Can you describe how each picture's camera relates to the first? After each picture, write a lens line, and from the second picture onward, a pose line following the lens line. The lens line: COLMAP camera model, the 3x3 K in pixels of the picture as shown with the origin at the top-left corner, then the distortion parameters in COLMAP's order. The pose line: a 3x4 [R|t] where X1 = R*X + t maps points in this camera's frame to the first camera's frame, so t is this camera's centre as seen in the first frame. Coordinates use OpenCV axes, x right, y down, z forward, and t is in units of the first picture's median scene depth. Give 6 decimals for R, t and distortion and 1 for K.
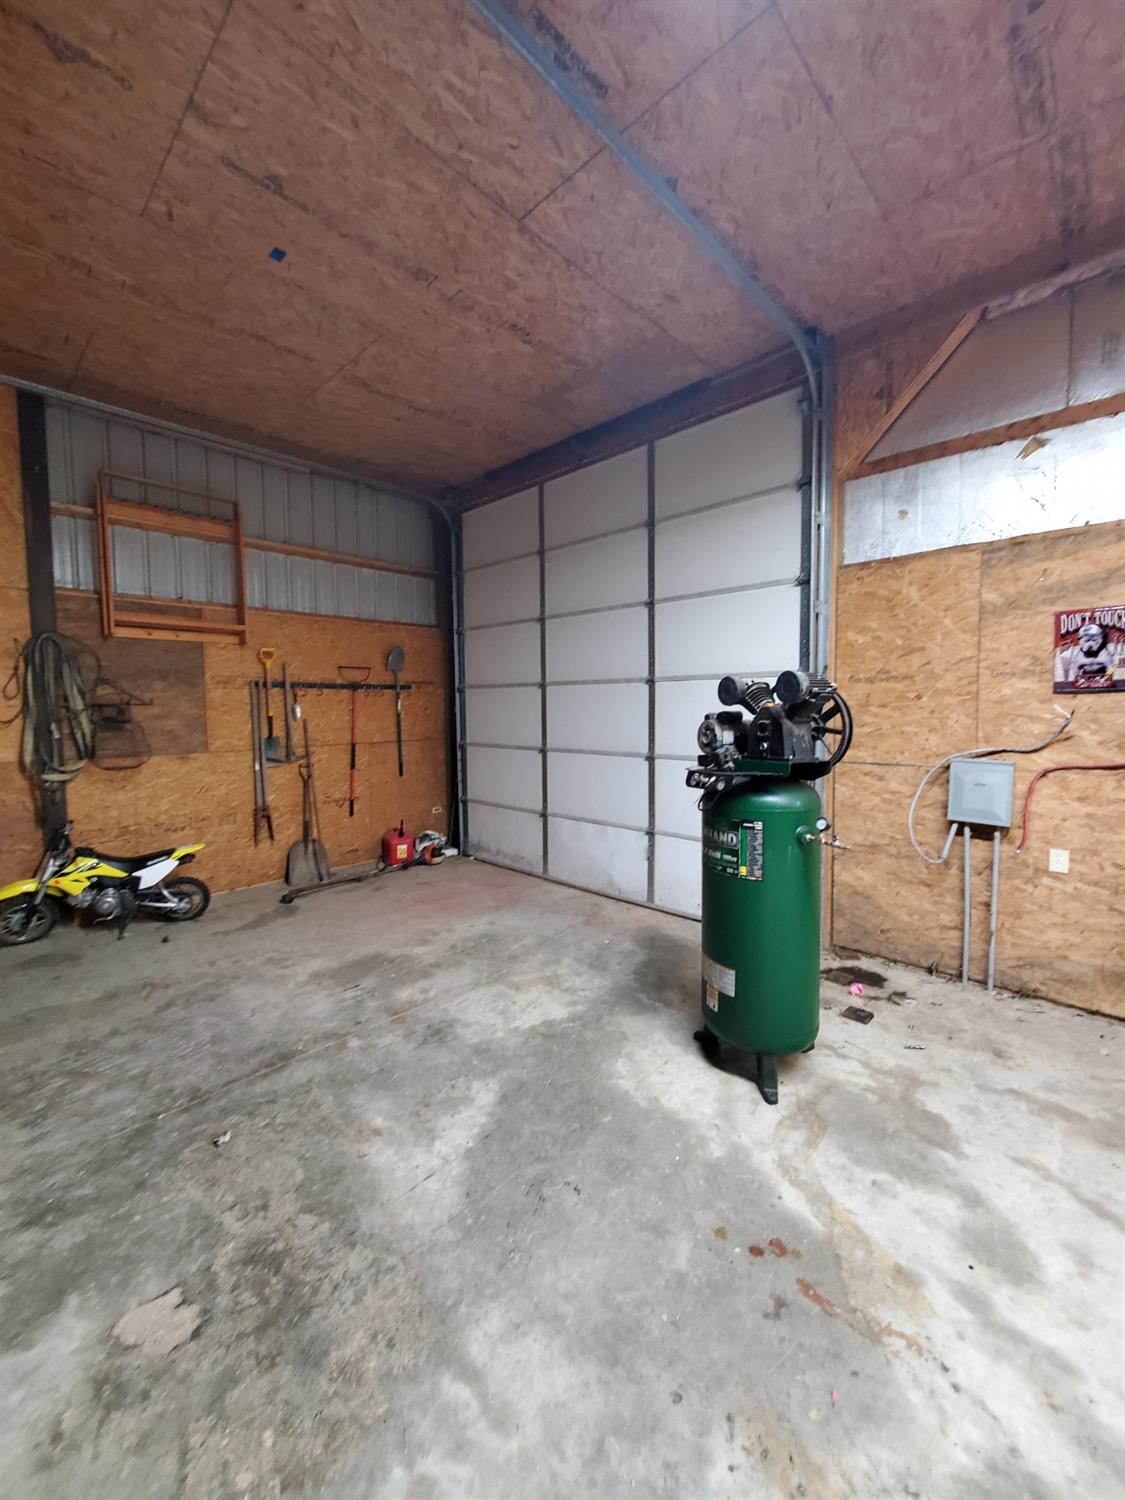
lens RADIAL K [[587.0, 0, 564.7], [0, 587.0, 742.5], [0, 0, 1]] dist [0.000376, -0.001352]
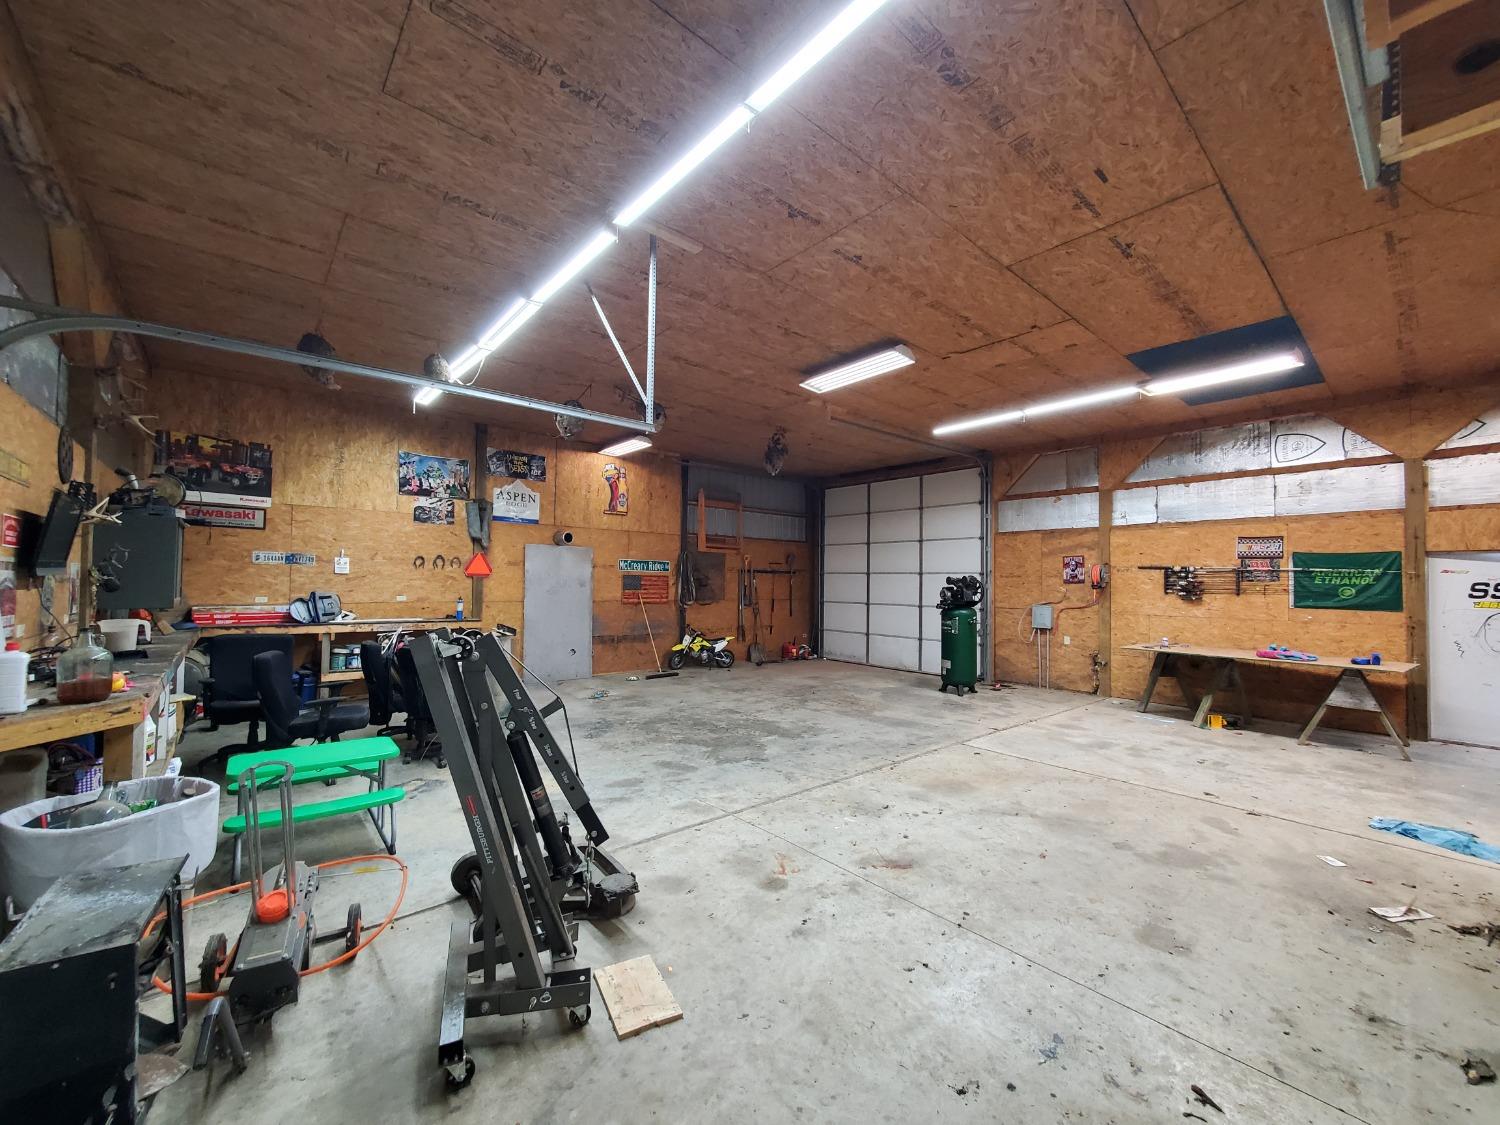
lens RADIAL K [[587.0, 0, 745.5], [0, 587.0, 567.1], [0, 0, 1]] dist [0.000376, -0.001352]
pose [[0.994028, 0.019574, -0.107358, -0.362034], [-0.028969, 0.995816, -0.086664, 0.111815], [0.105213, 0.089256, 0.990436, -1.705450]]
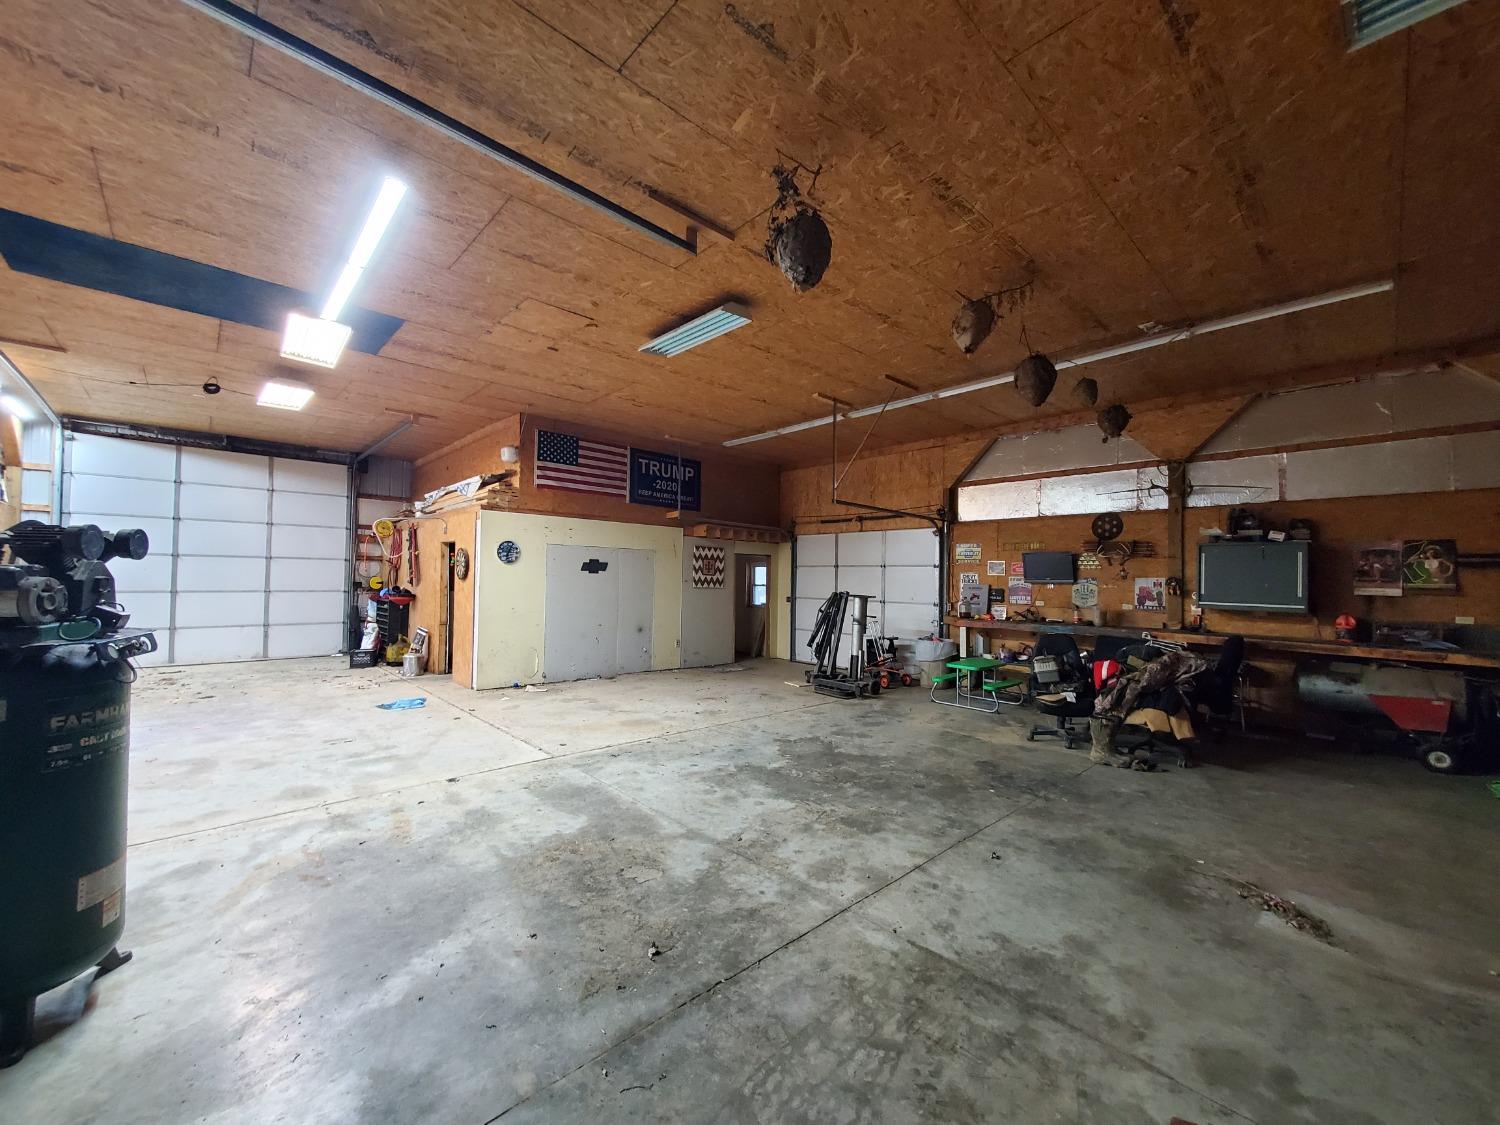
lens RADIAL K [[587.0, 0, 746.2], [0, 587.0, 563.0], [0, 0, 1]] dist [0.000376, -0.001352]
pose [[-0.997733, -0.007509, 0.066883, -0.473443], [-0.005314, 0.999443, 0.032946, -0.058782], [-0.067093, 0.032516, -0.997217, 1.188312]]
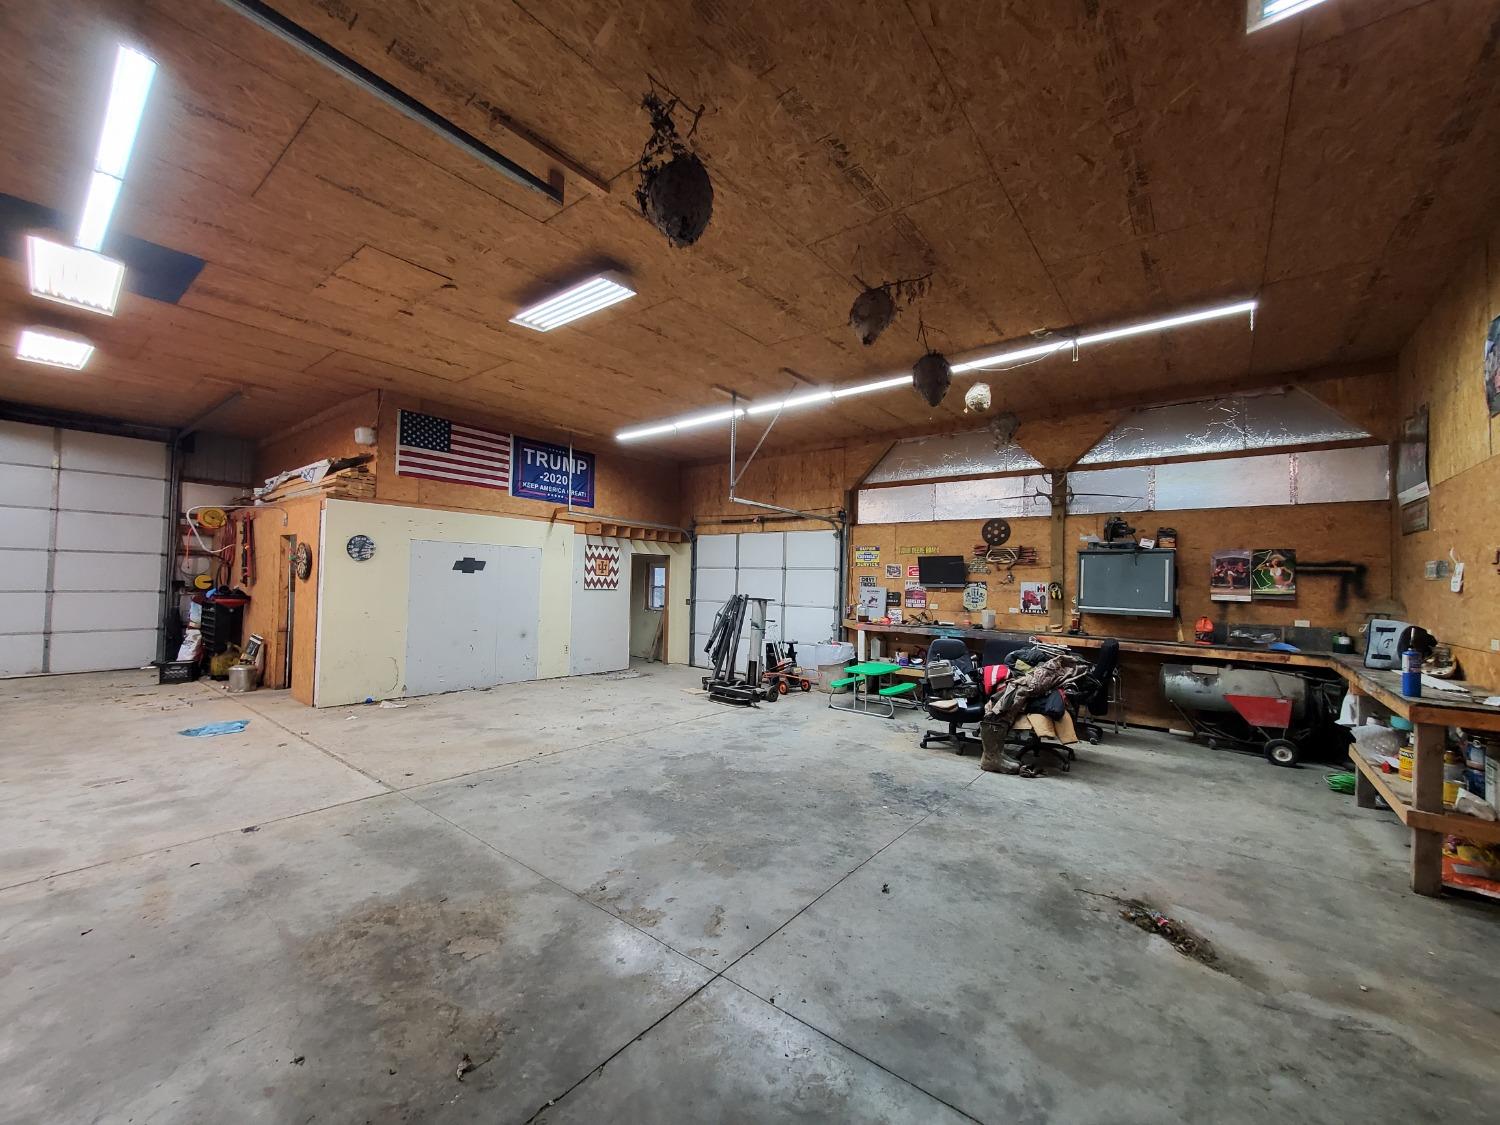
lens RADIAL K [[587.0, 0, 747.5], [0, 587.0, 562.6], [0, 0, 1]] dist [0.000376, -0.001352]
pose [[-0.995762, -0.018585, -0.090073, -0.518141], [-0.021352, 0.999326, 0.029856, -0.059170], [0.089458, 0.031653, -0.995488, 1.072177]]
